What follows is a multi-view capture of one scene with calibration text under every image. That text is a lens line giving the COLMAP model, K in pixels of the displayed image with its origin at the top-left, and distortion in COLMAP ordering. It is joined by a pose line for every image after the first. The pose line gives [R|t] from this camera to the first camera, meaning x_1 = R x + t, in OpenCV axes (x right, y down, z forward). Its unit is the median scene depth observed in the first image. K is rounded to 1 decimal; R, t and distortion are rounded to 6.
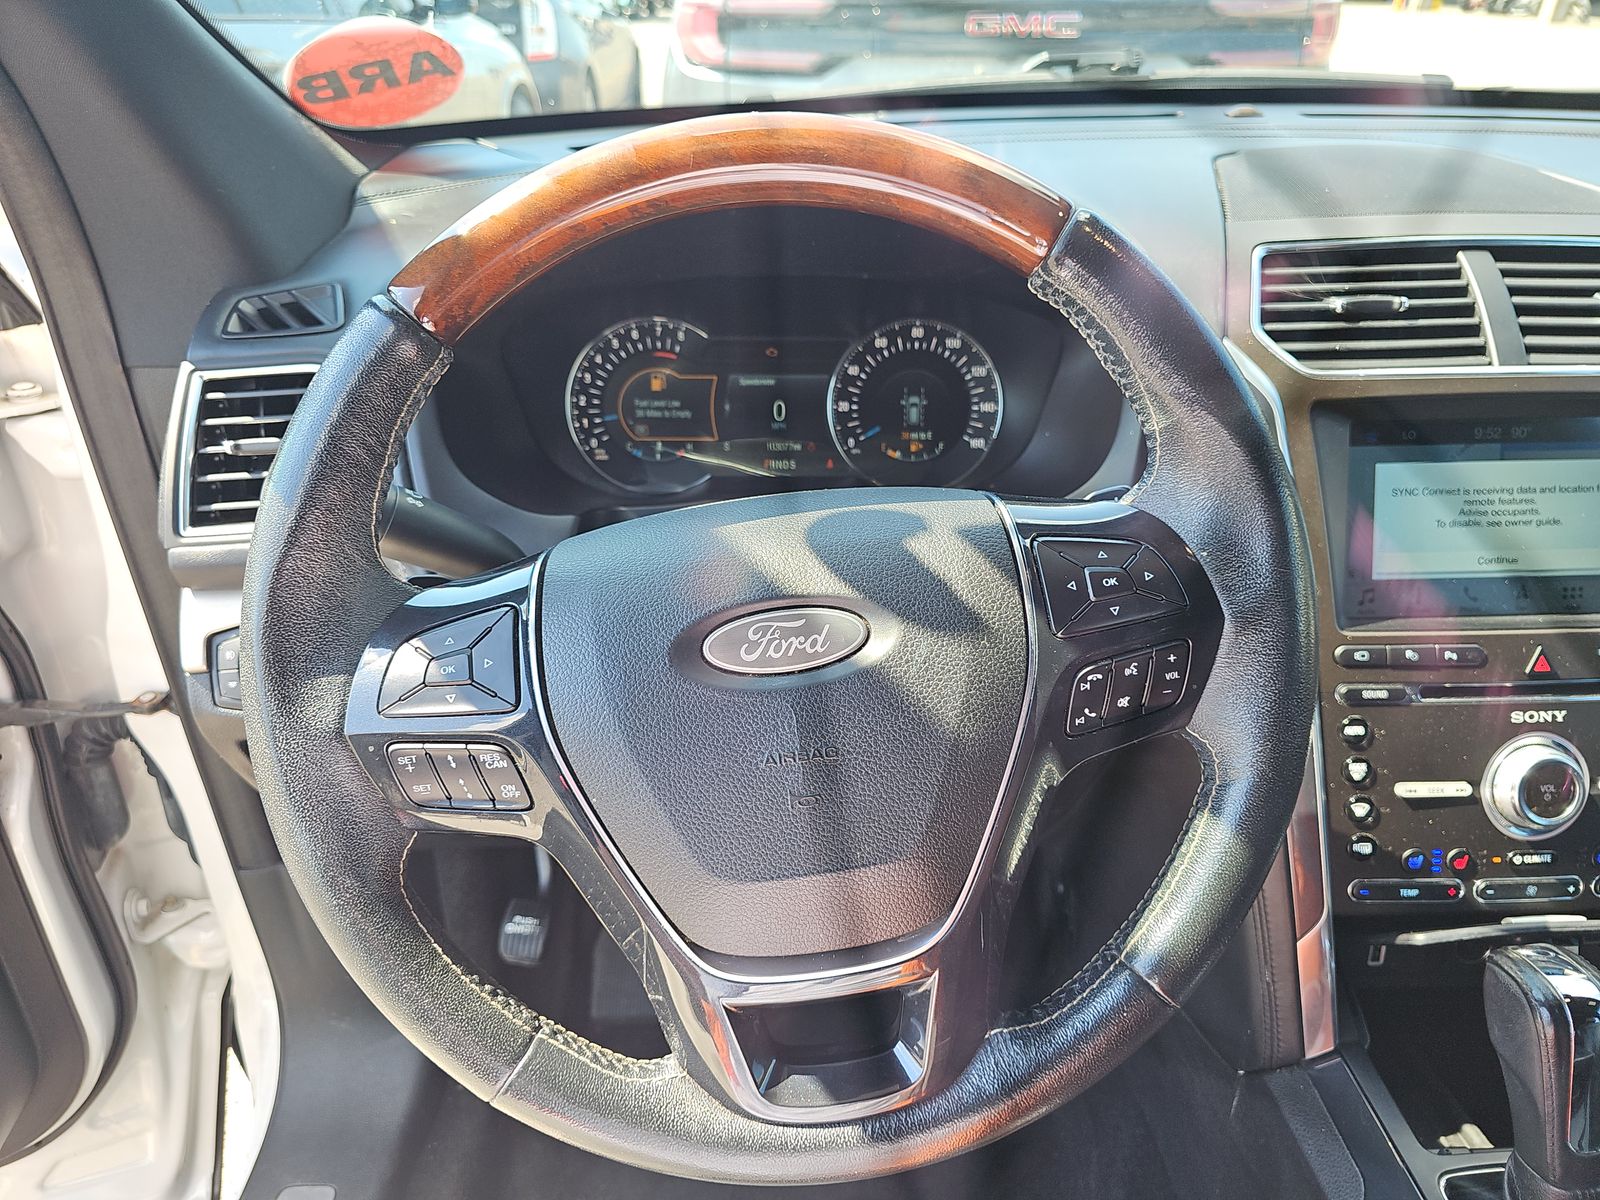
lens RADIAL K [[1039.4, 0, 800.0], [0, 1039.4, 600.0], [0, 0, 1]] dist [0.047556, -0.060418]
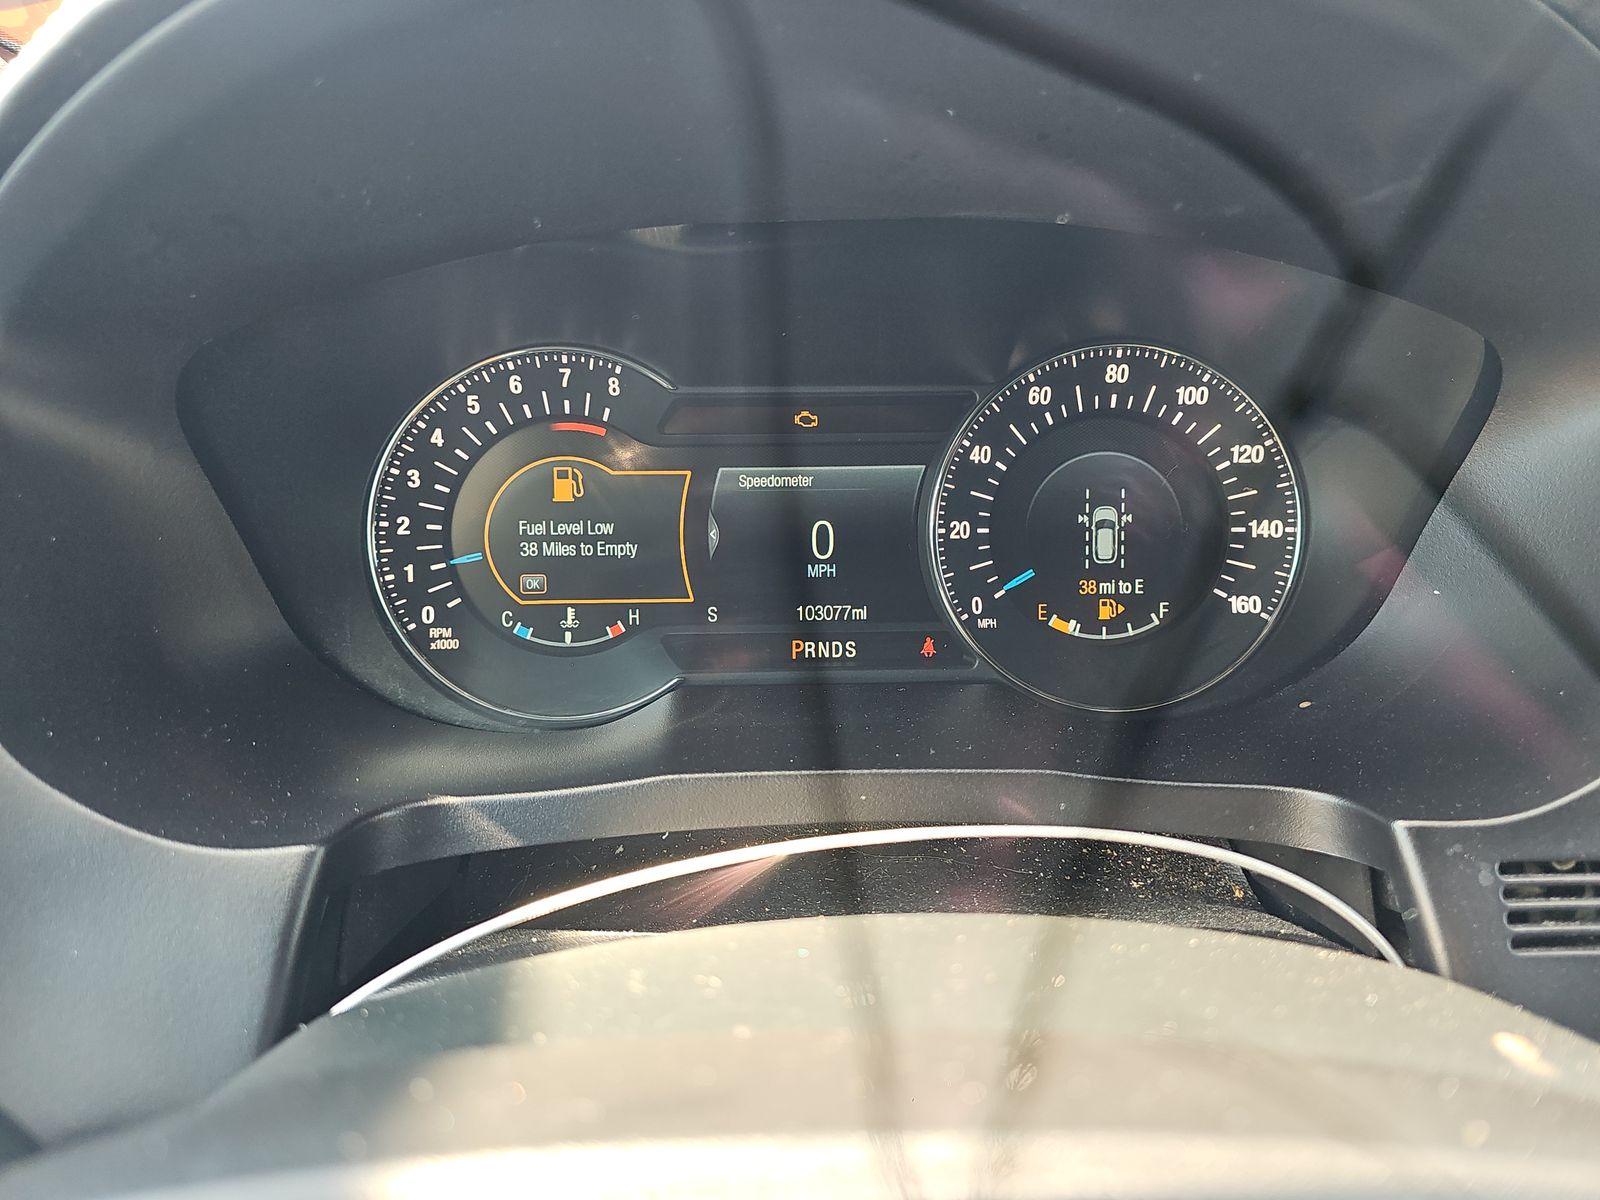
lens RADIAL K [[1039.4, 0, 800.0], [0, 1039.4, 600.0], [0, 0, 1]] dist [0.047556, -0.060418]
pose [[0.999758, -0.014155, 0.016811, -0.039585], [0.015396, 0.996981, -0.076109, -0.120582], [-0.015683, 0.076350, 0.996958, 0.537427]]
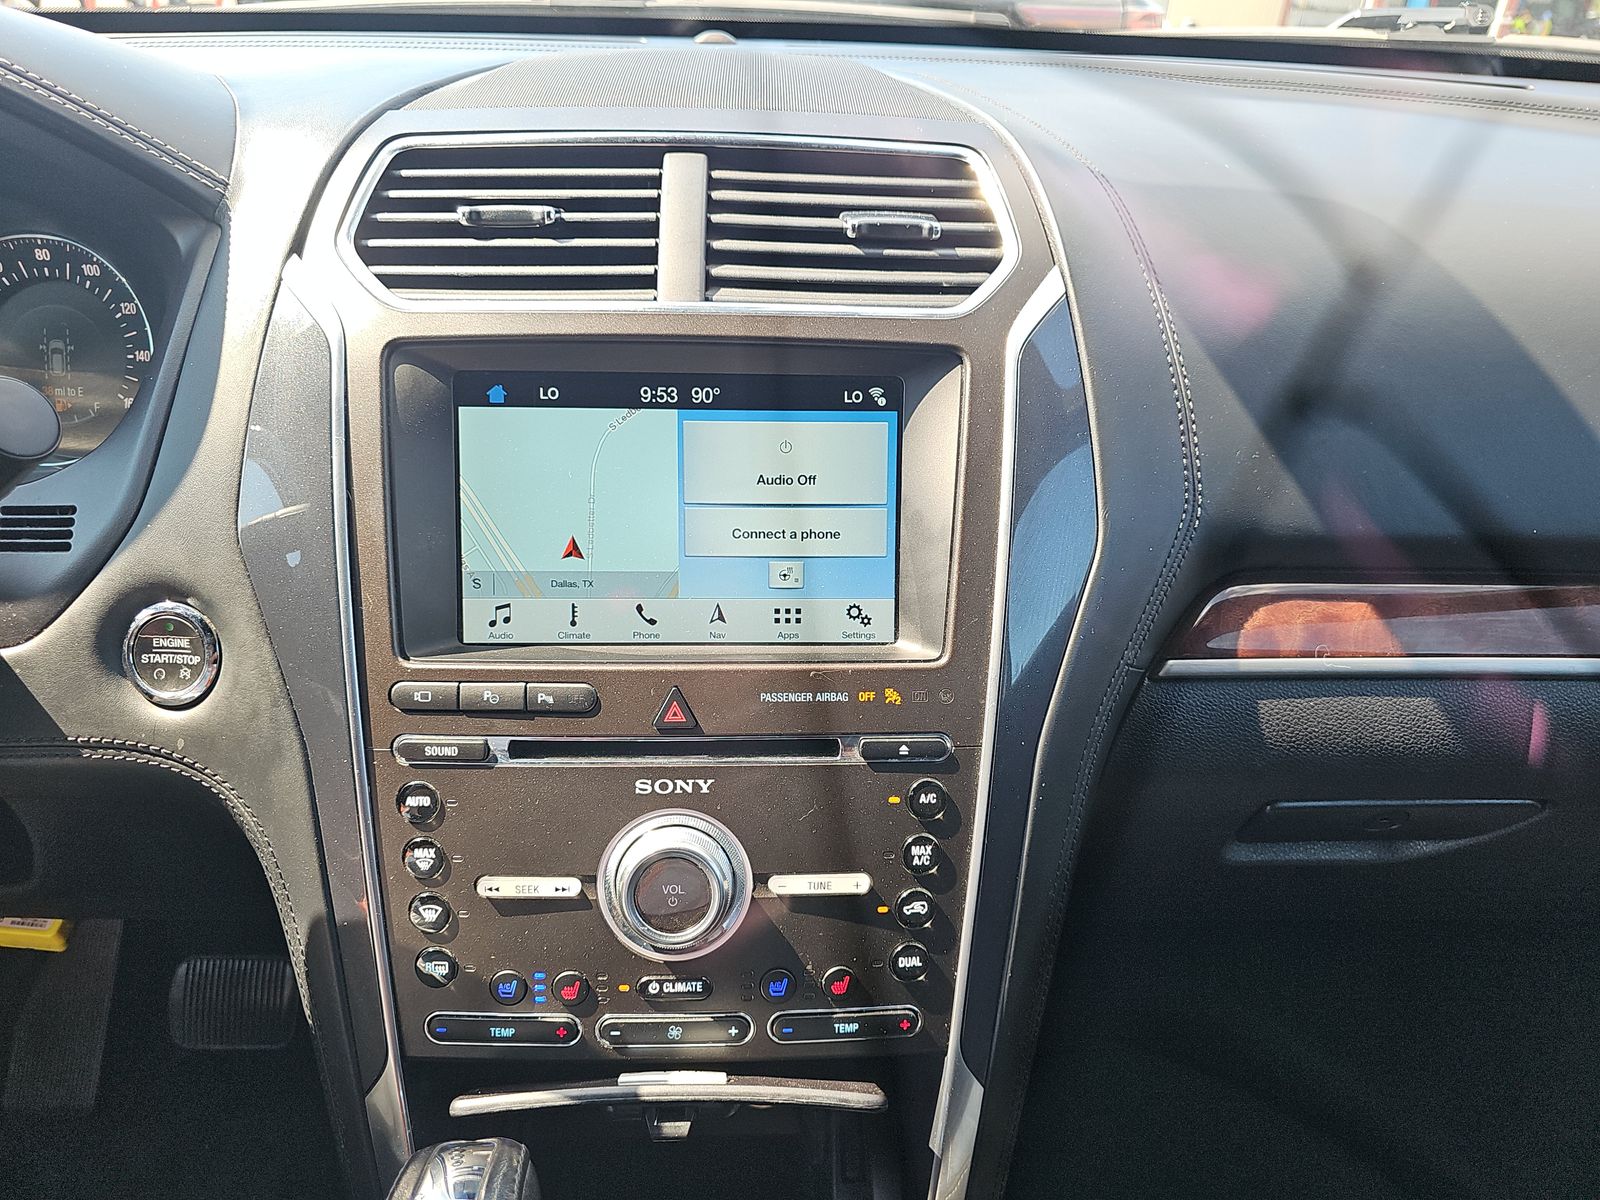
lens RADIAL K [[1039.4, 0, 800.0], [0, 1039.4, 600.0], [0, 0, 1]] dist [0.047556, -0.060418]
pose [[0.999637, 0.022408, 0.014933, 0.651971], [-0.022035, 0.999452, -0.024711, -0.000121], [-0.015479, 0.024373, 0.999583, 0.240083]]
